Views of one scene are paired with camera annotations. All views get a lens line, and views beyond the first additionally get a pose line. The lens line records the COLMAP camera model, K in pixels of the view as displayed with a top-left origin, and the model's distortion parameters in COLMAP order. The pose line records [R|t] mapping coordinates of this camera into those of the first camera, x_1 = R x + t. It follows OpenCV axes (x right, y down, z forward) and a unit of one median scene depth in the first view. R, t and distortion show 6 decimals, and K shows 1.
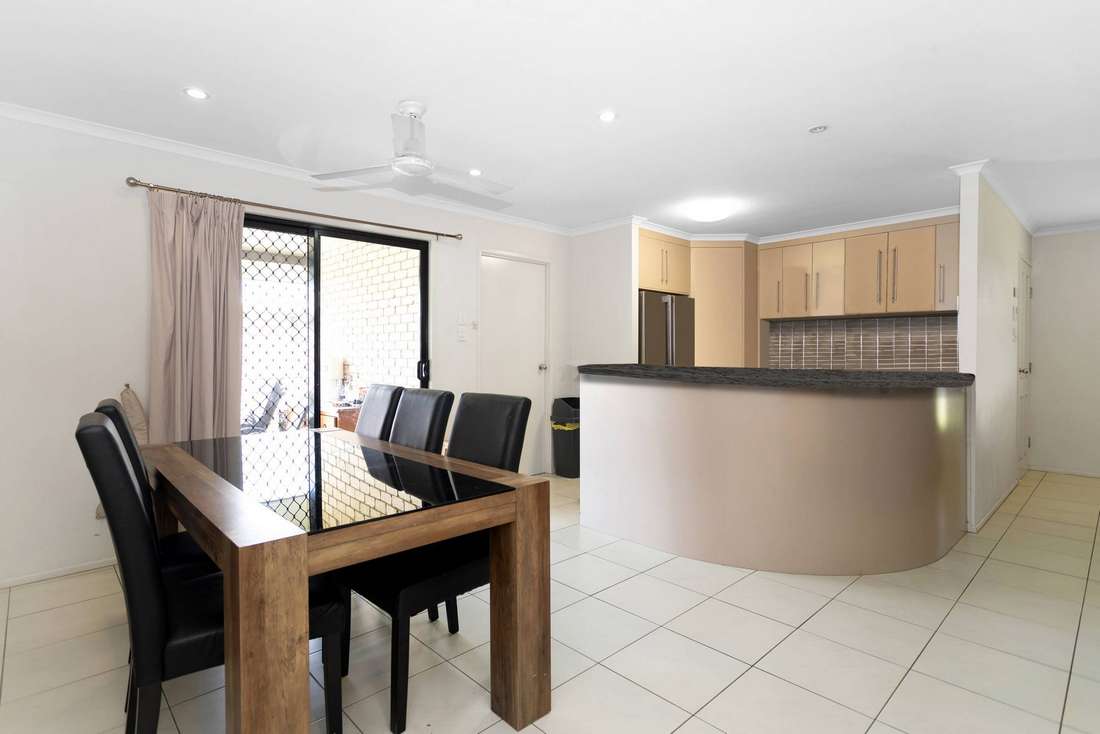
lens RADIAL K [[534.7, 0, 549.9], [0, 534.7, 361.3], [0, 0, 1]] dist [0.001824, 0.000227]
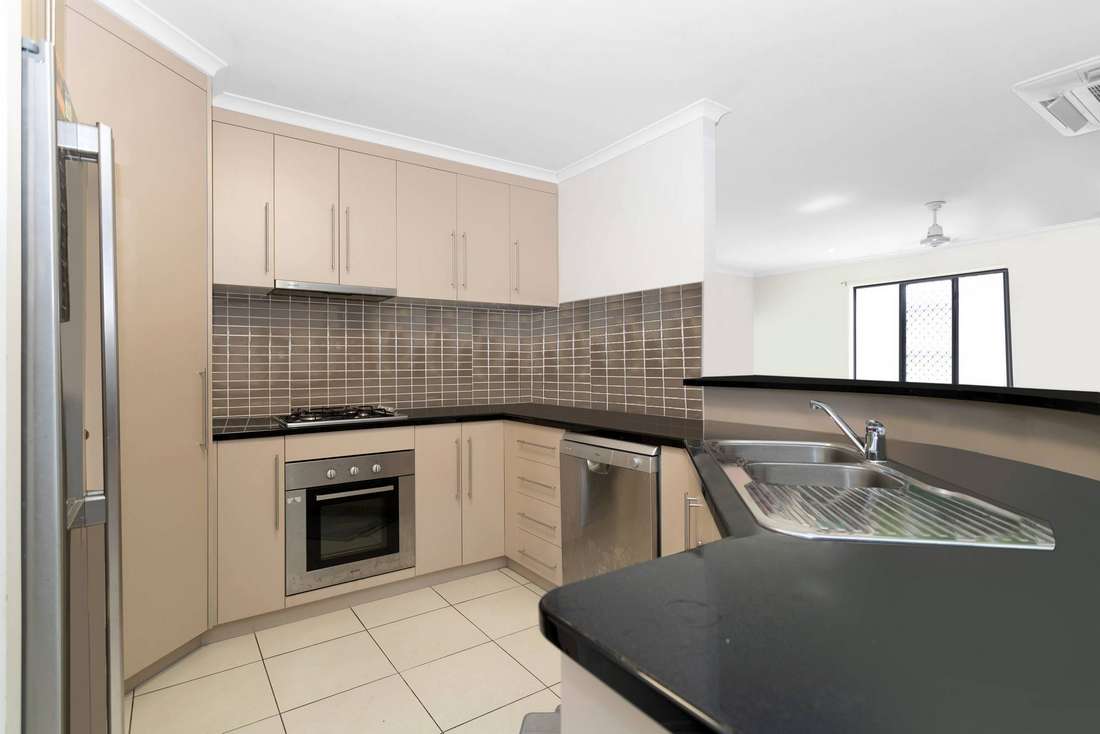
lens RADIAL K [[534.7, 0, 550.3], [0, 534.7, 364.5], [0, 0, 1]] dist [0.001824, 0.000227]
pose [[0.142673, -0.007889, 0.989738, 0.086065], [0.016749, 0.999844, 0.005555, -0.026180], [-0.989628, 0.015785, 0.142783, 0.849613]]
